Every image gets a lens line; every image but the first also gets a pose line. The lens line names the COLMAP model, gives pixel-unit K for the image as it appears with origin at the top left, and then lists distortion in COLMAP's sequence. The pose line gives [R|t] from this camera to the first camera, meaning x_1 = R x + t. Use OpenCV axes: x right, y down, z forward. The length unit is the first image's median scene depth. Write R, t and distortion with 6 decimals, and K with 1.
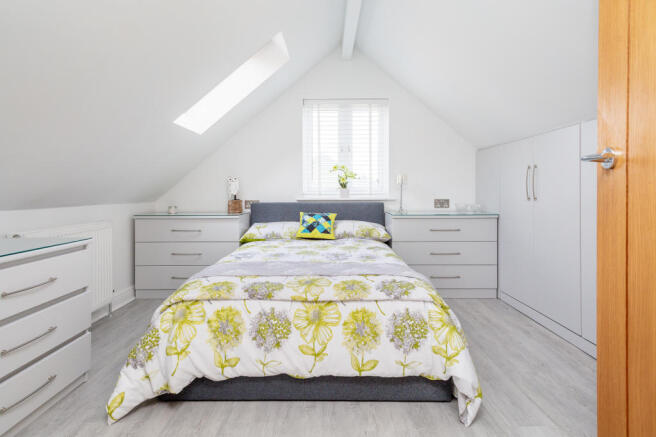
lens RADIAL K [[365.4, 0, 327.2], [0, 365.4, 193.7], [0, 0, 1]] dist [0.021837, -0.000071]
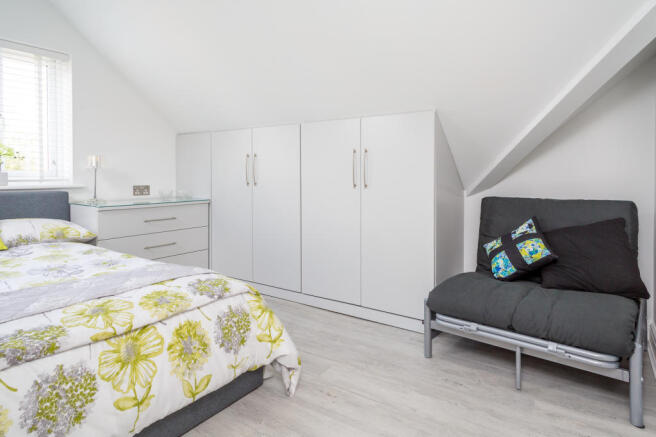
lens RADIAL K [[377.8, 0, 320.4], [0, 377.8, 185.3], [0, 0, 1]] dist [0.019076, -0.001465]
pose [[0.581299, -0.017030, 0.813512, -0.414145], [0.001209, 0.999798, 0.020066, -0.008636], [-0.813689, -0.010680, 0.581203, 0.261064]]
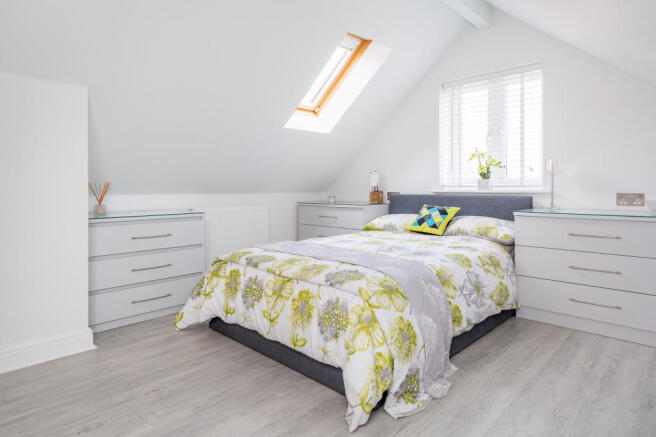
lens RADIAL K [[377.8, 0, 320.4], [0, 377.8, 185.3], [0, 0, 1]] dist [0.019076, -0.001465]
pose [[0.728583, -0.002248, -0.684954, 0.865292], [-0.004436, 0.999958, -0.008000, 0.020871], [0.684943, 0.008867, 0.728543, 0.225285]]
